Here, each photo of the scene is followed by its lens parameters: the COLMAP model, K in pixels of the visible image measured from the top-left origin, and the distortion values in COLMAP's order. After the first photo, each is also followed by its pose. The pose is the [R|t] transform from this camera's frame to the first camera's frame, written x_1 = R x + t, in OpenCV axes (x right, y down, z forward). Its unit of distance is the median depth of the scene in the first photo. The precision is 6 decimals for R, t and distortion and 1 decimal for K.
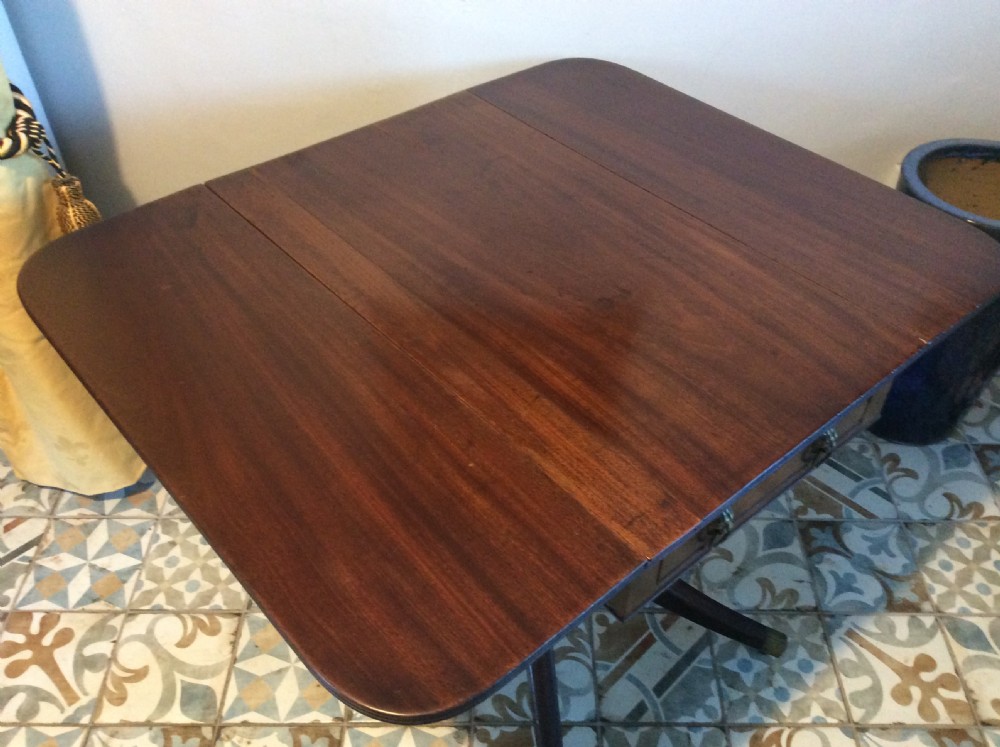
lens RADIAL K [[911.1, 0, 500.0], [0, 911.1, 373.5], [0, 0, 1]] dist [0.082002, -0.140458]
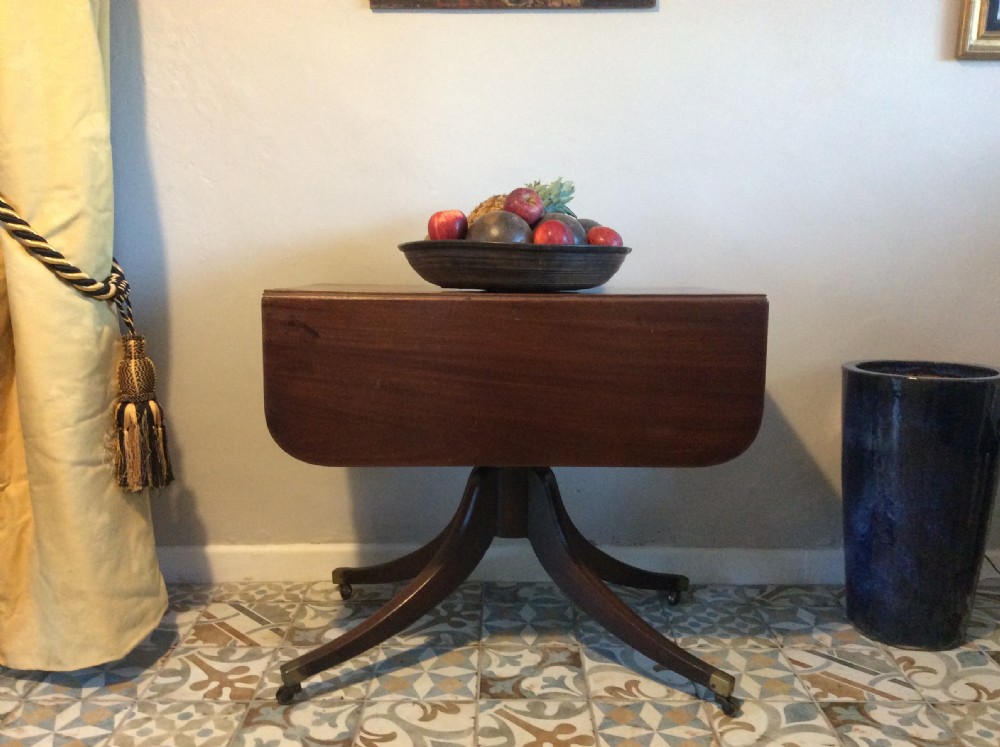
lens RADIAL K [[917.2, 0, 501.3], [0, 917.2, 364.1], [0, 0, 1]] dist [0.016759, -0.016307]
pose [[0.999970, -0.001557, 0.007539, -0.007211], [0.005525, 0.827174, -0.561919, 0.441917], [-0.005361, 0.561944, 0.827158, 0.033367]]
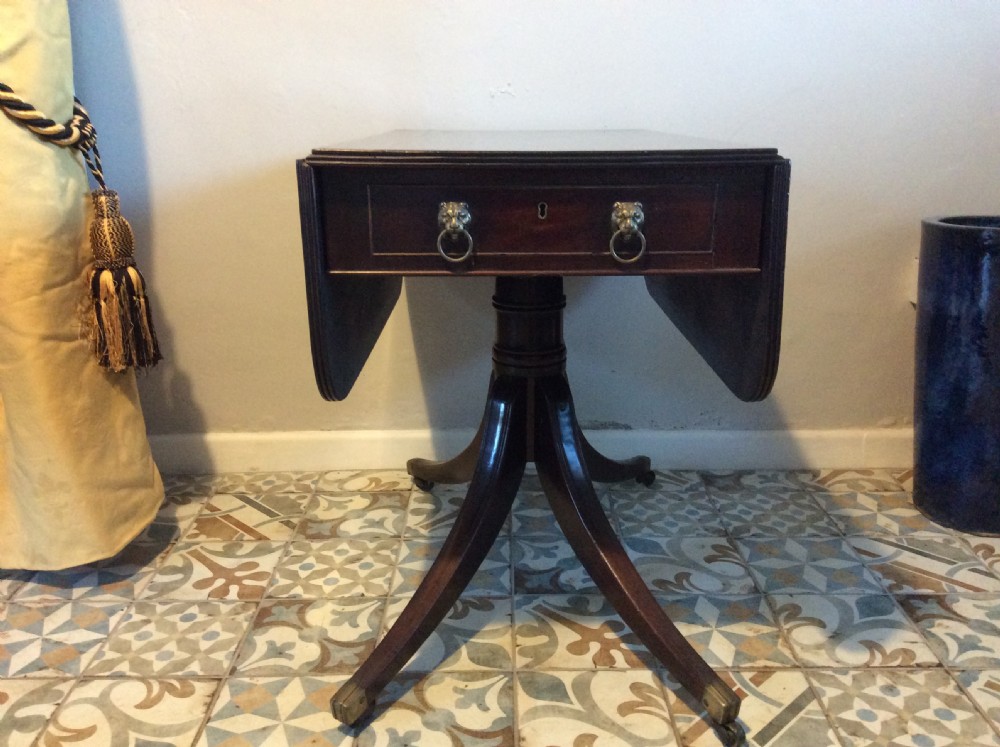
lens RADIAL K [[911.1, 0, 500.0], [0, 911.1, 373.5], [0, 0, 1]] dist [0.082002, -0.140458]
pose [[0.999896, -0.014155, 0.002681, -0.038960], [0.013820, 0.889790, -0.456161, 0.396526], [0.004071, 0.456150, 0.889893, 0.171347]]
